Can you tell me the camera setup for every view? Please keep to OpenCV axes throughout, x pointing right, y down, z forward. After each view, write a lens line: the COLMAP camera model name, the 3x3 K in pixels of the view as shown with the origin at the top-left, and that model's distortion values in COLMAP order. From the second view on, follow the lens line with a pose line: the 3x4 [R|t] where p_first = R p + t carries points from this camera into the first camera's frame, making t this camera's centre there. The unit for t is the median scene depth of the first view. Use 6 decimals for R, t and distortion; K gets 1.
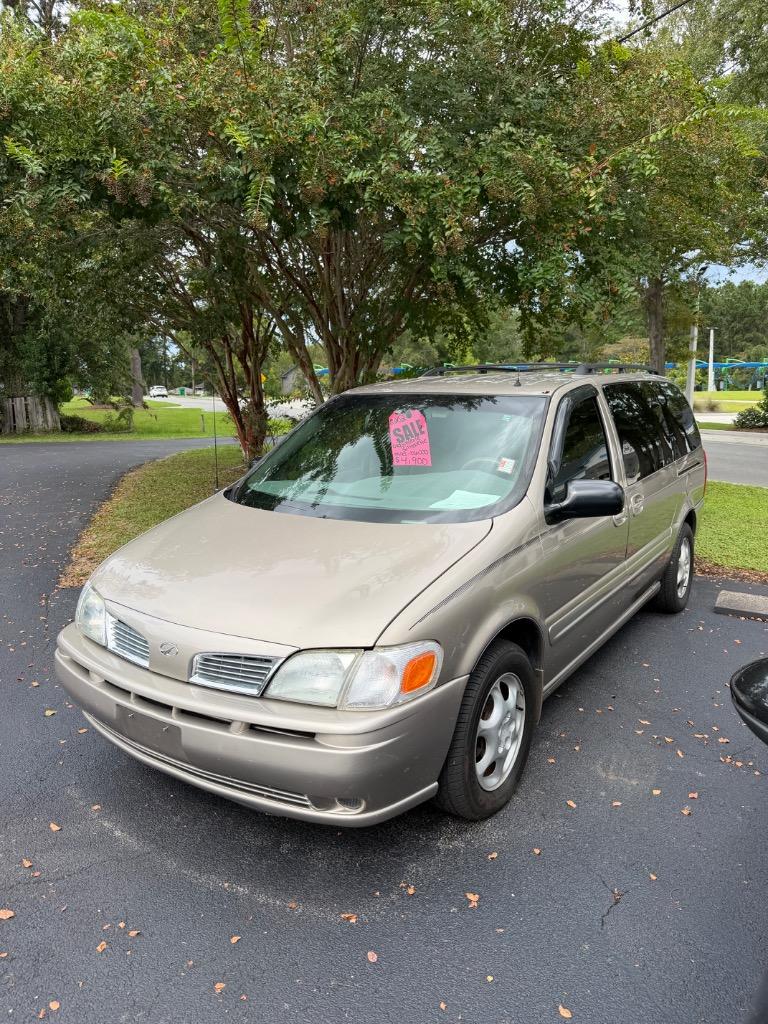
lens RADIAL K [[838.4, 0, 384.0], [0, 838.4, 512.0], [0, 0, 1]] dist [0.006117, -0.000097]
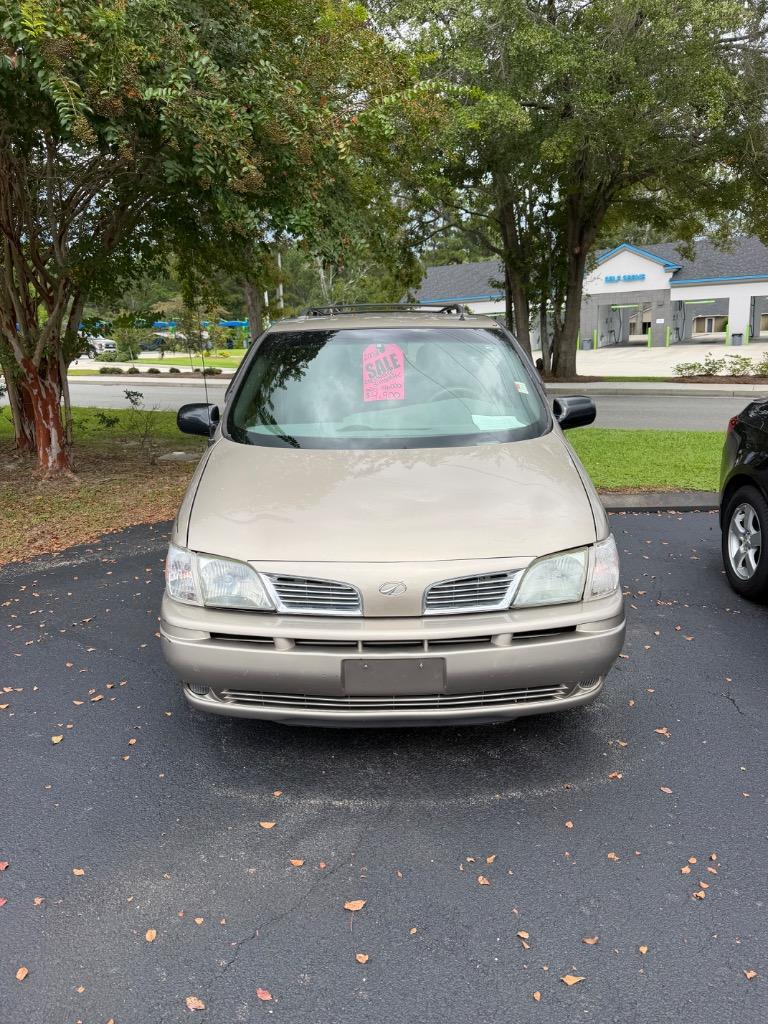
lens RADIAL K [[843.5, 0, 384.0], [0, 843.5, 512.0], [0, 0, 1]] dist [0.060122, -0.094061]
pose [[0.780681, -0.137854, 0.609536, -0.818000], [0.113324, 0.990424, 0.078853, -0.000534], [-0.614569, 0.007516, 0.788827, 0.238849]]
